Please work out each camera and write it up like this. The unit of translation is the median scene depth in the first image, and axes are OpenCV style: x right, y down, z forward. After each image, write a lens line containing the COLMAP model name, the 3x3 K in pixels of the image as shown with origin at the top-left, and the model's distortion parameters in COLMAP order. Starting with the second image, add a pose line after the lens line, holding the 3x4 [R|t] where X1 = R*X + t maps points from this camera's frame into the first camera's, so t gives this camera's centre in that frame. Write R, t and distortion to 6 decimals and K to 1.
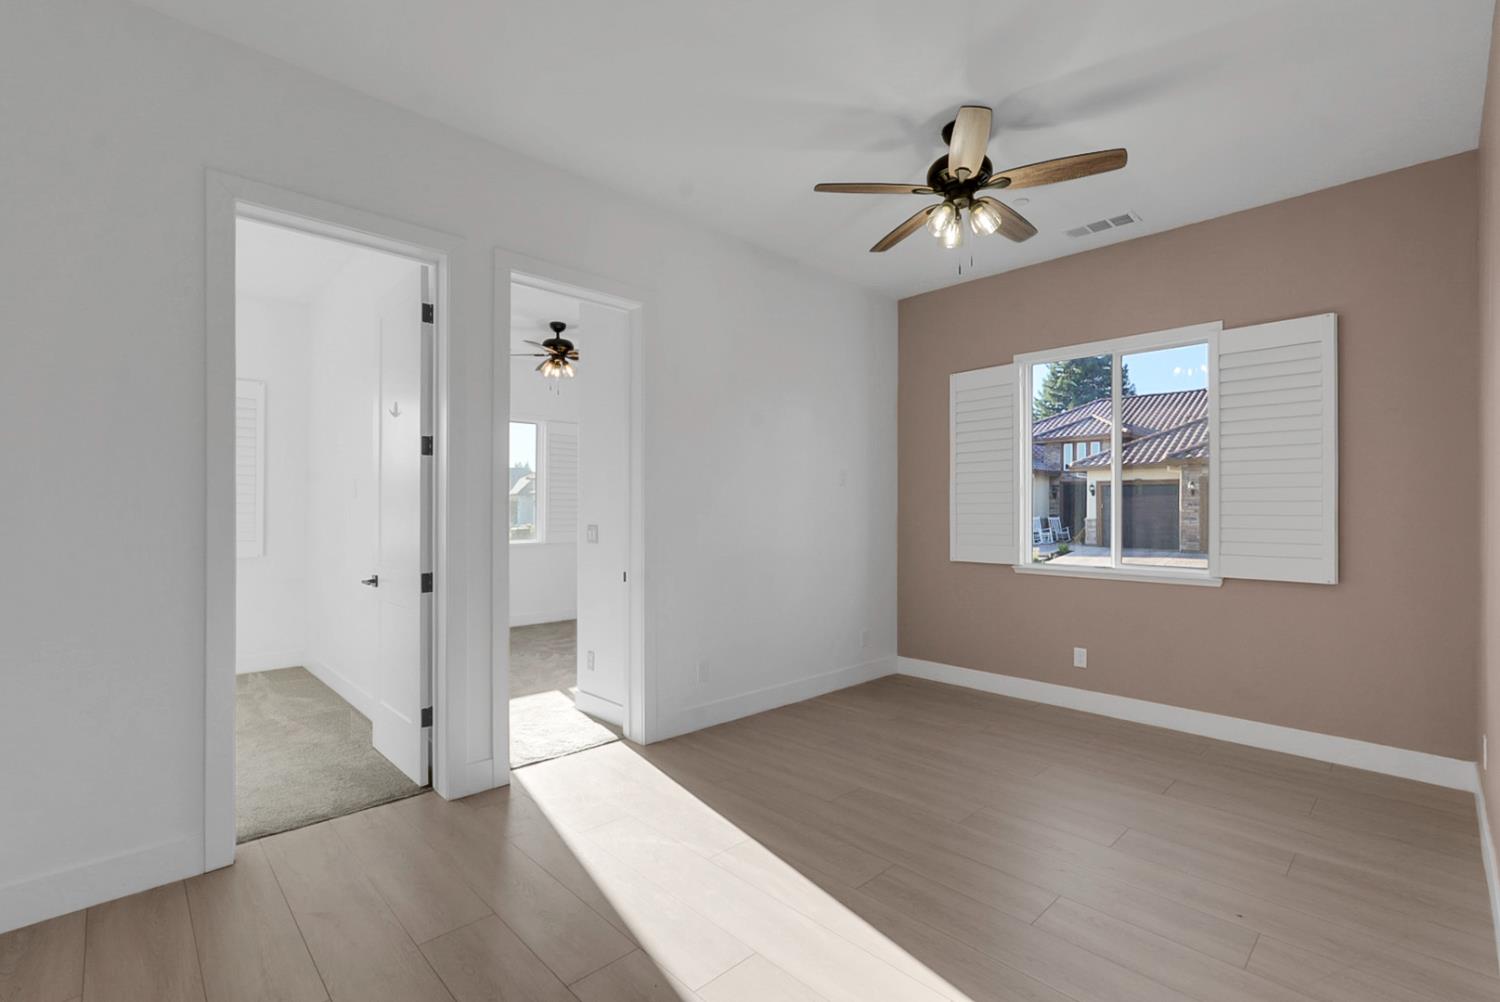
lens RADIAL K [[668.6, 0, 743.7], [0, 668.6, 507.2], [0, 0, 1]] dist [-0.012986, -0.000418]
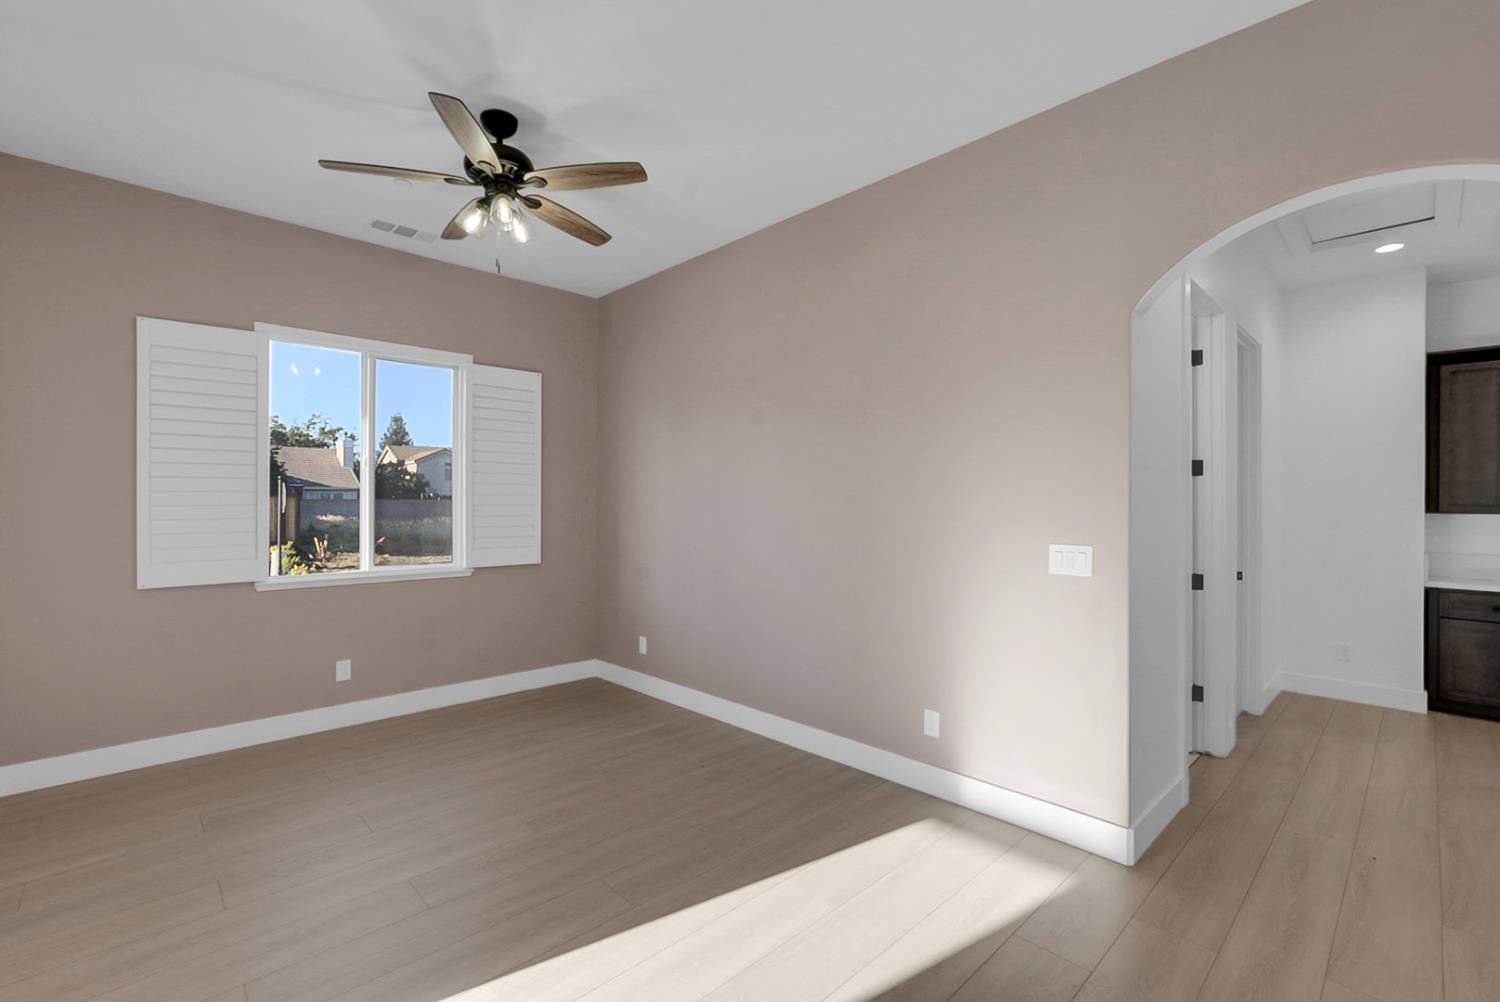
lens RADIAL K [[668.6, 0, 740.7], [0, 668.6, 503.2], [0, 0, 1]] dist [-0.012986, -0.000418]
pose [[-0.016508, -0.003805, 0.999856, -0.502162], [-0.007001, 0.999969, 0.003690, -0.019492], [-0.999839, -0.006940, -0.016534, 0.525296]]
